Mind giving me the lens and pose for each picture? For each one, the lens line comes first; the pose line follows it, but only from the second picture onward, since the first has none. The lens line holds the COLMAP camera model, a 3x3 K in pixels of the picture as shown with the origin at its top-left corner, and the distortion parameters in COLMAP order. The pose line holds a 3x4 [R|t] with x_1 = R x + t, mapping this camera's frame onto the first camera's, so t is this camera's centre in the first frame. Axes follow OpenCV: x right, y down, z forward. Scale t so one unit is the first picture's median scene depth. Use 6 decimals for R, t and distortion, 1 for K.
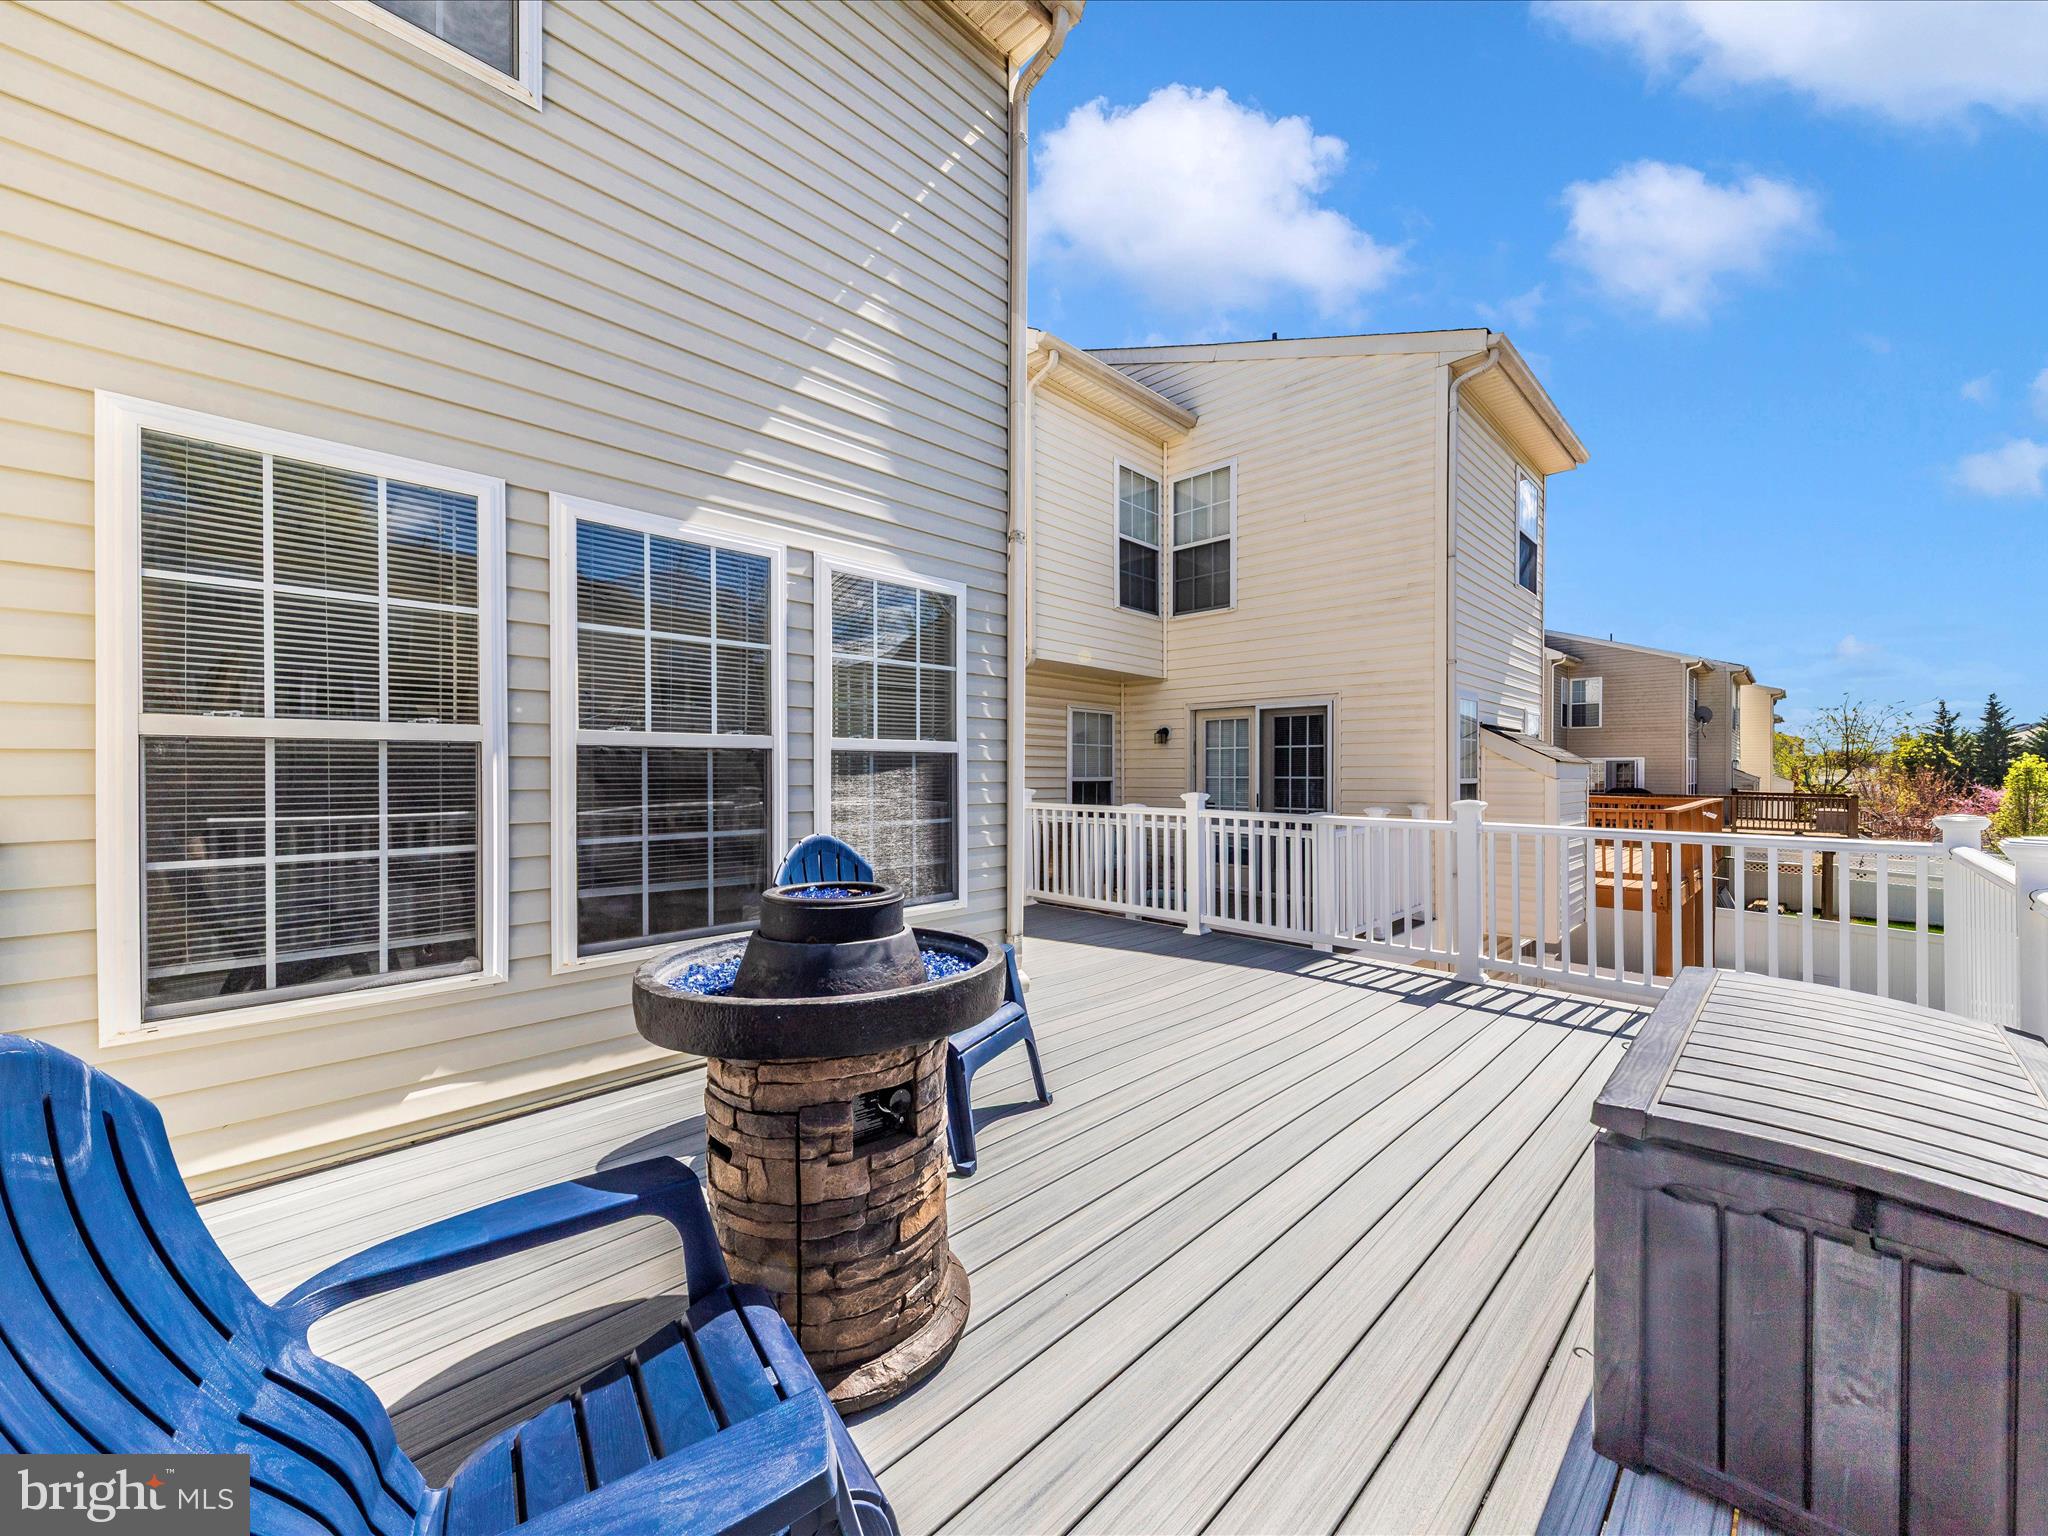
lens RADIAL K [[802.0, 0, 1030.8], [0, 802.0, 768.9], [0, 0, 1]] dist [0.035688, -0.011033]
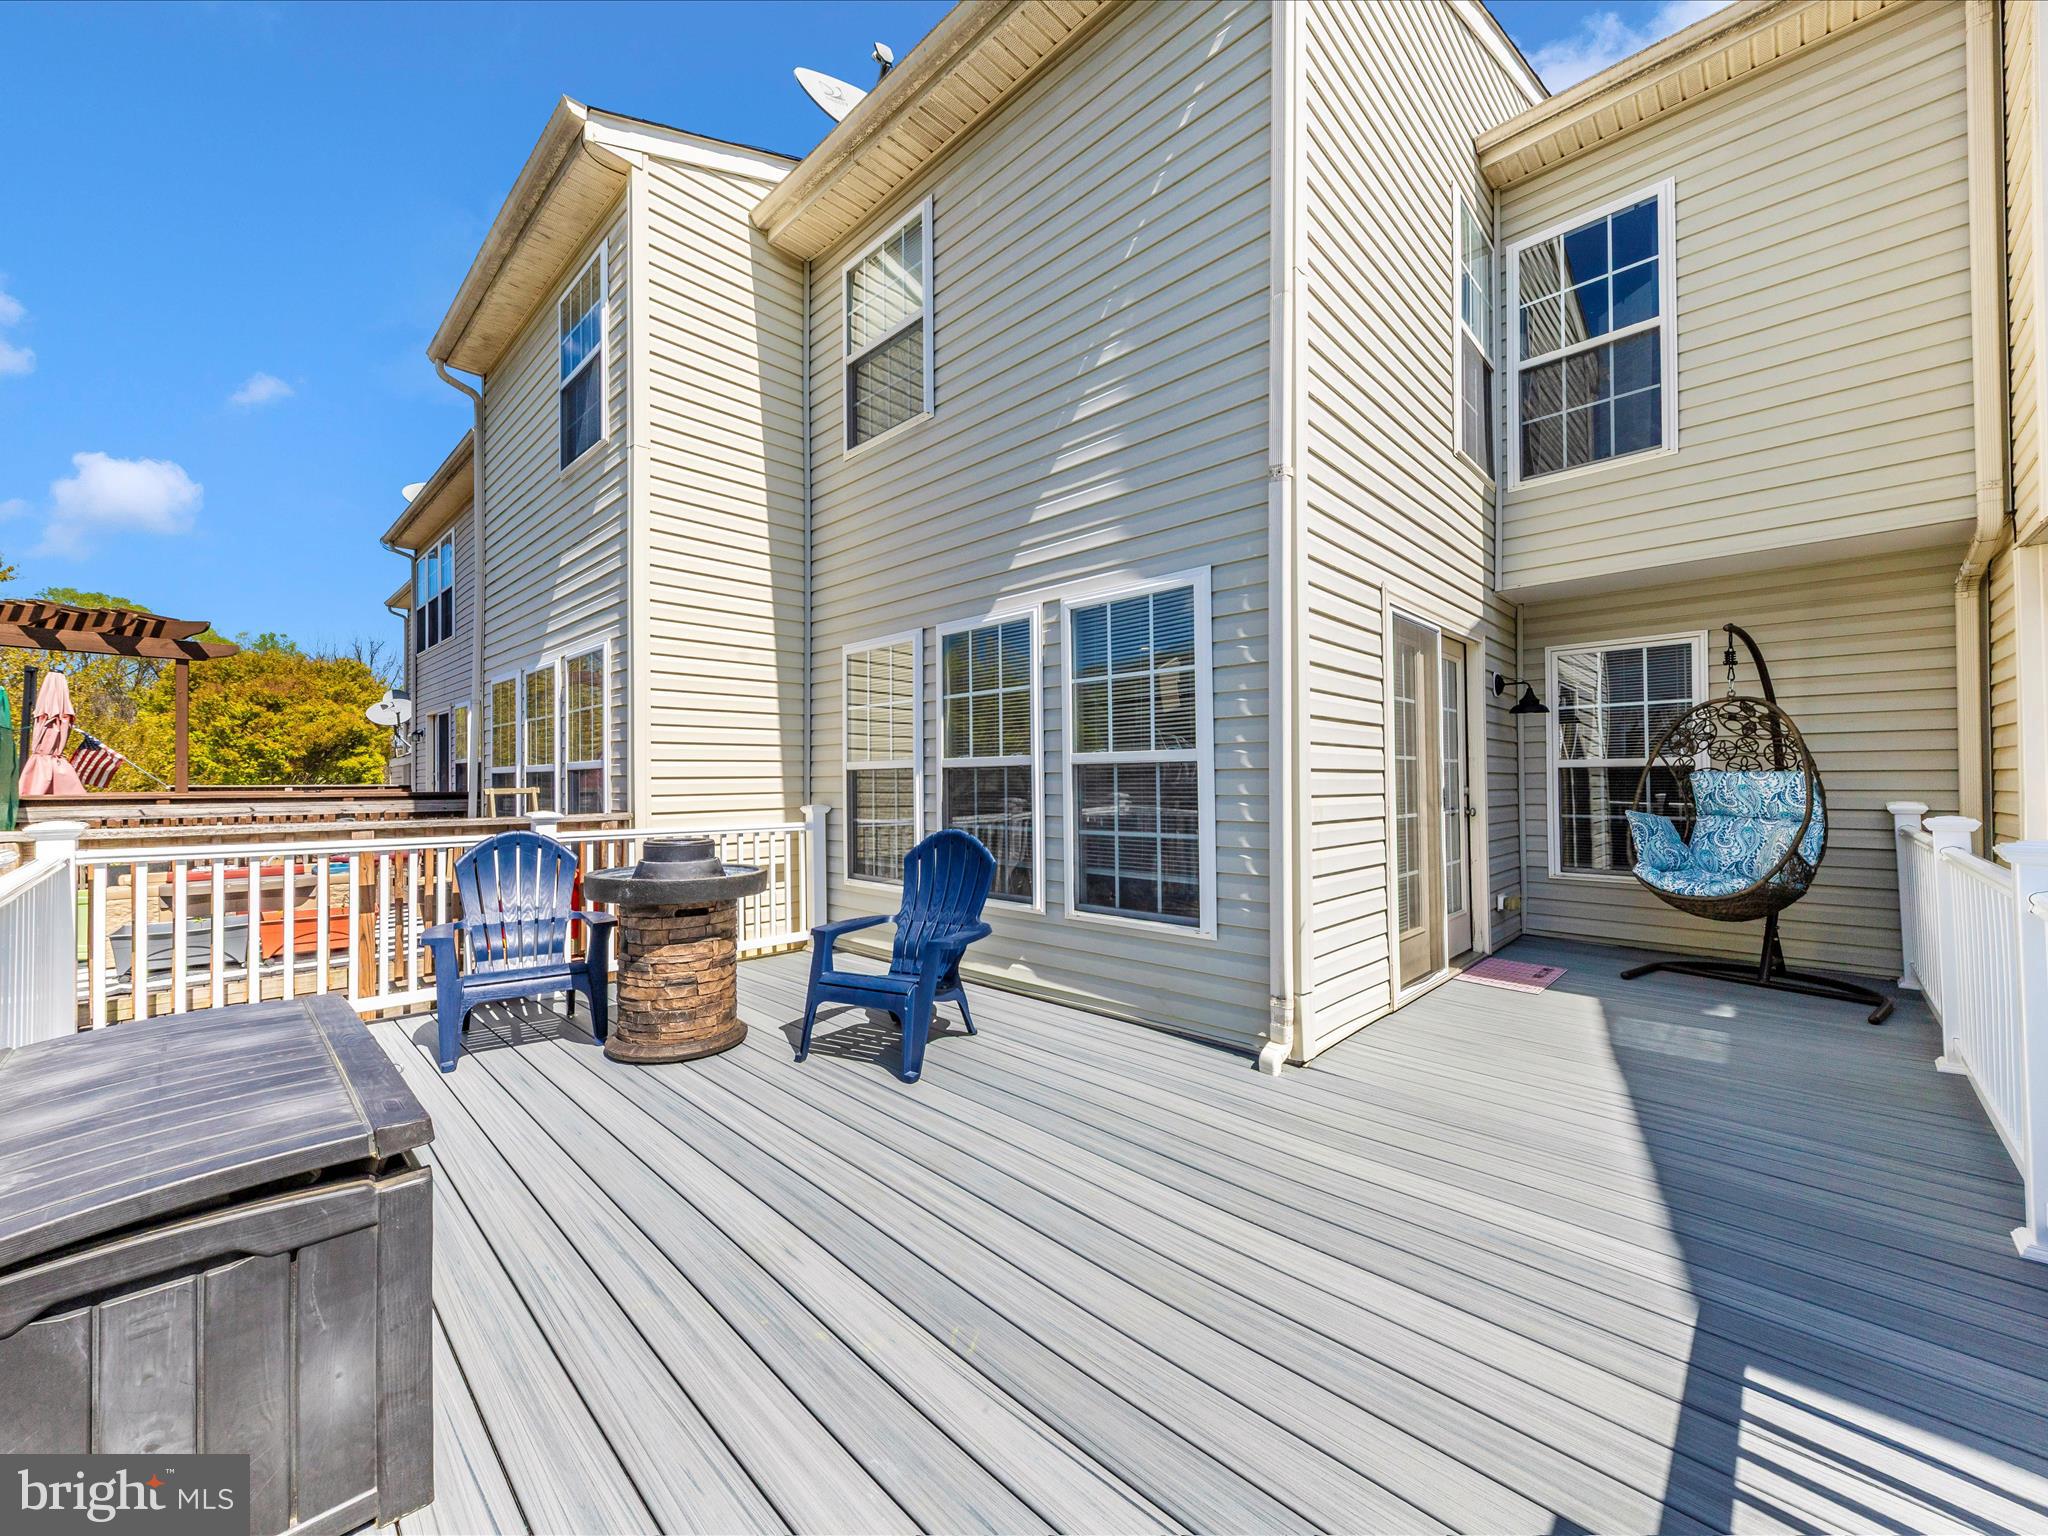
lens RADIAL K [[802.0, 0, 1030.8], [0, 802.0, 768.9], [0, 0, 1]] dist [0.035688, -0.011033]
pose [[0.010187, -0.015129, -0.999834, 0.866185], [0.008859, 0.999848, -0.015039, 0.000011], [0.999909, -0.008704, 0.010319, 0.885202]]
